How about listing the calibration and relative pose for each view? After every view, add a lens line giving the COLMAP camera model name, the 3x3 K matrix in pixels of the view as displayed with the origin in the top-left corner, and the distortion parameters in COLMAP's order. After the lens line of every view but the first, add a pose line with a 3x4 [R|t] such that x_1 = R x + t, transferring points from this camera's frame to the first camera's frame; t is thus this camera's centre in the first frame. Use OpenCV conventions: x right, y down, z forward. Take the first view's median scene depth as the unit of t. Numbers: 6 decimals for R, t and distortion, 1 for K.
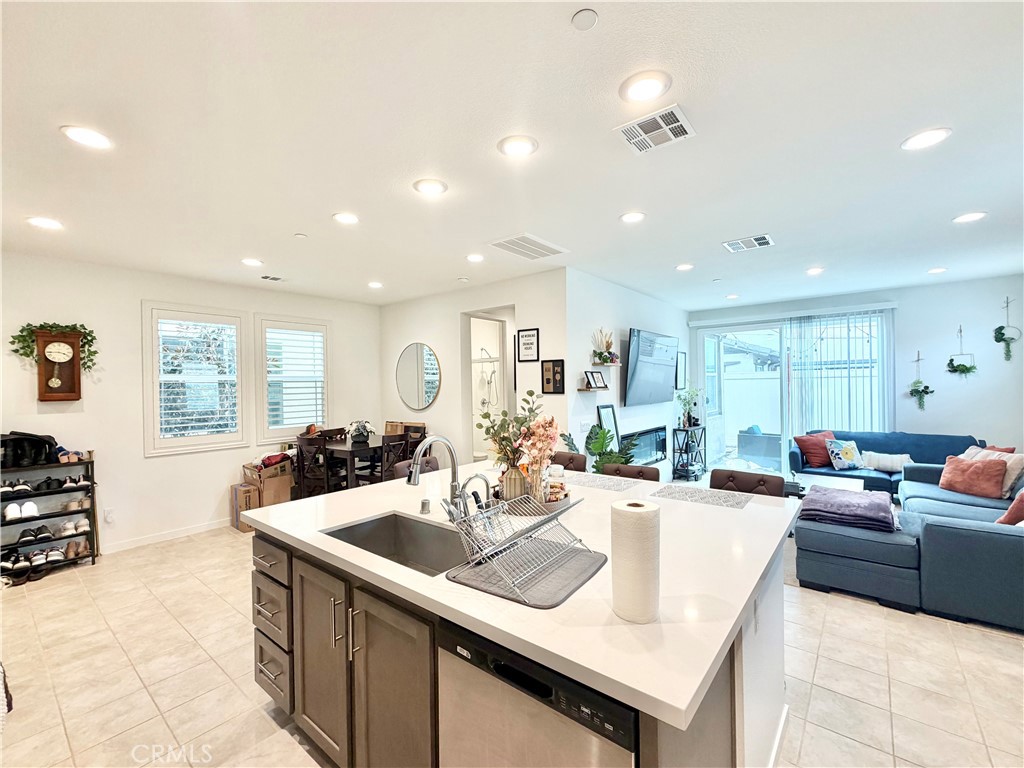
lens RADIAL K [[441.5, 0, 512.0], [0, 441.5, 384.0], [0, 0, 1]] dist [0.001444, 0.000230]
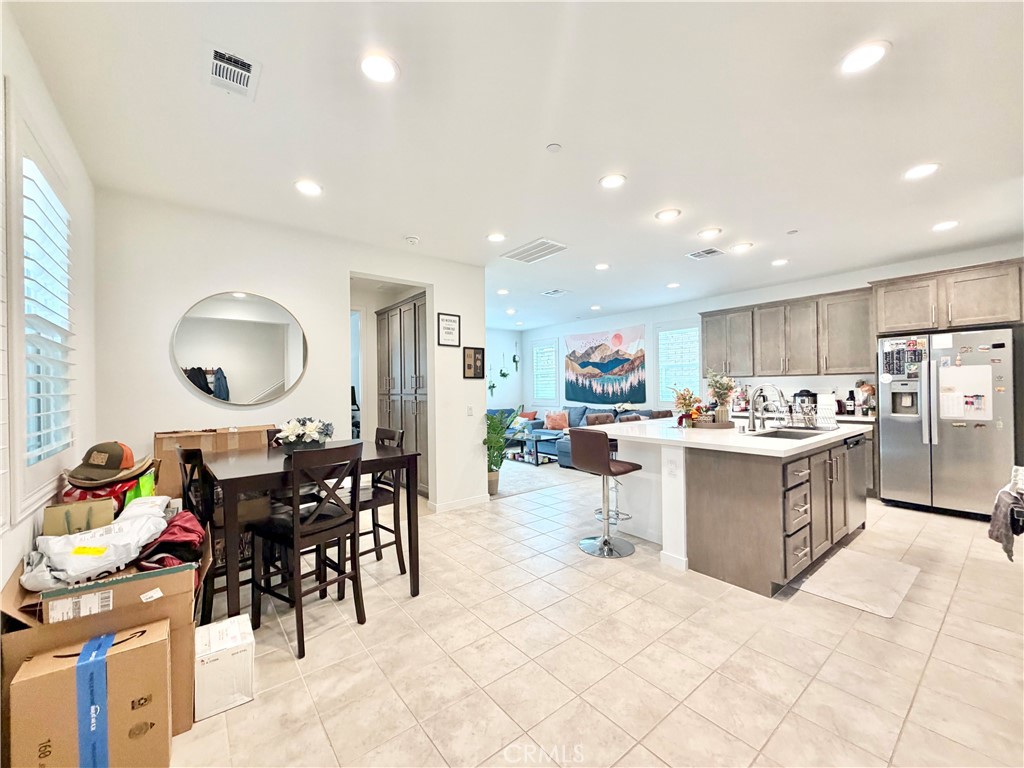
lens RADIAL K [[407.7, 0, 508.5], [0, 407.7, 386.0], [0, 0, 1]] dist [-0.001553, 0.000341]
pose [[0.219198, 0.017692, 0.975520, -0.863630], [0.009172, 0.999754, -0.020192, 0.061388], [-0.975637, 0.013374, 0.218982, 0.692246]]
